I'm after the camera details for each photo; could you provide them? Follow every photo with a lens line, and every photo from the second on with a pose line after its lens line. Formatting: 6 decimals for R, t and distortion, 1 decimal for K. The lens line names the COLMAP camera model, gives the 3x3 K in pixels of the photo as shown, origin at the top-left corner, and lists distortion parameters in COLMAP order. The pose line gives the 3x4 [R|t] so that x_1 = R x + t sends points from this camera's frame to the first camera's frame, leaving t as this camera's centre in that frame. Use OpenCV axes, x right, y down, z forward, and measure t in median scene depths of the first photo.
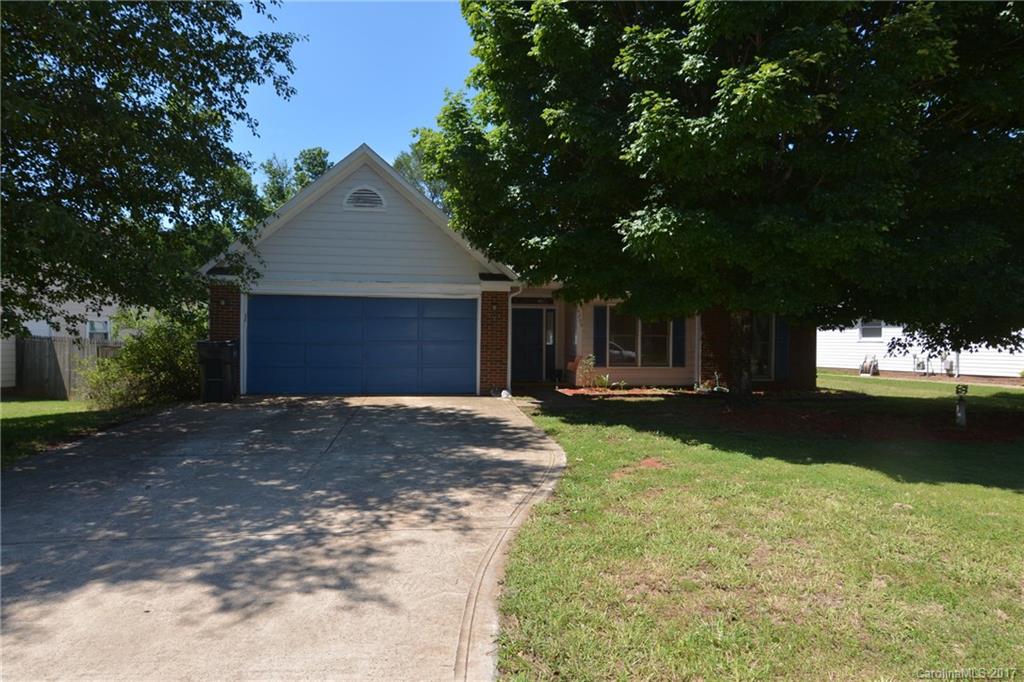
lens RADIAL K [[625.6, 0, 509.9], [0, 625.6, 343.7], [0, 0, 1]] dist [0.002212, -0.022921]
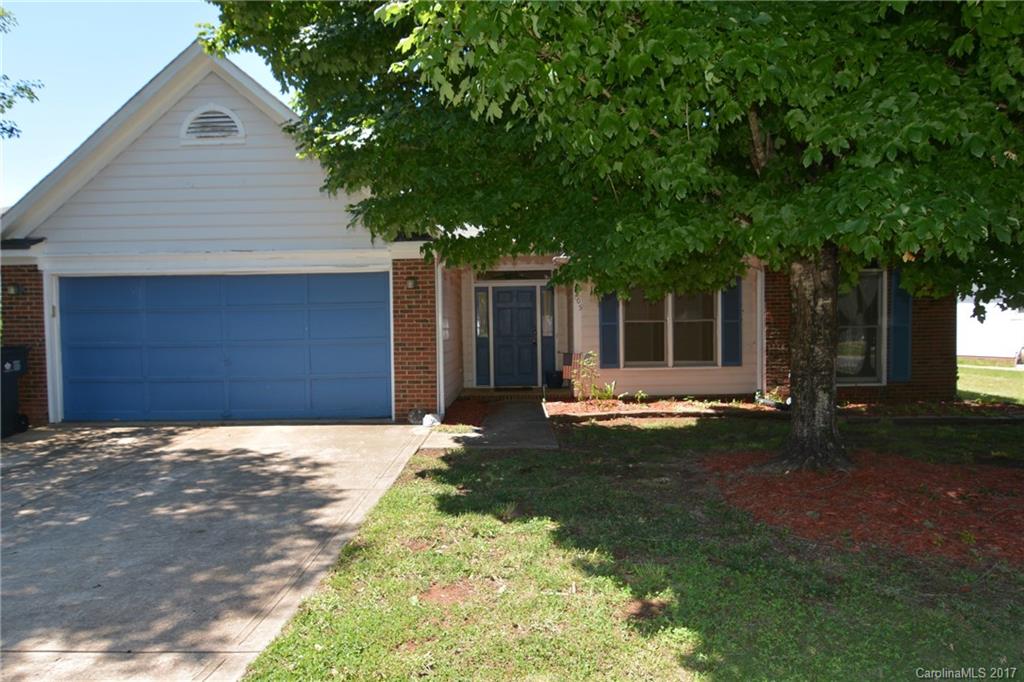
lens RADIAL K [[625.6, 0, 515.0], [0, 625.6, 338.6], [0, 0, 1]] dist [0.002212, -0.022921]
pose [[0.990192, -0.024826, -0.137489, 0.139247], [0.026598, 0.999585, 0.011064, -0.005406], [0.137157, -0.014612, 0.990442, 0.326332]]
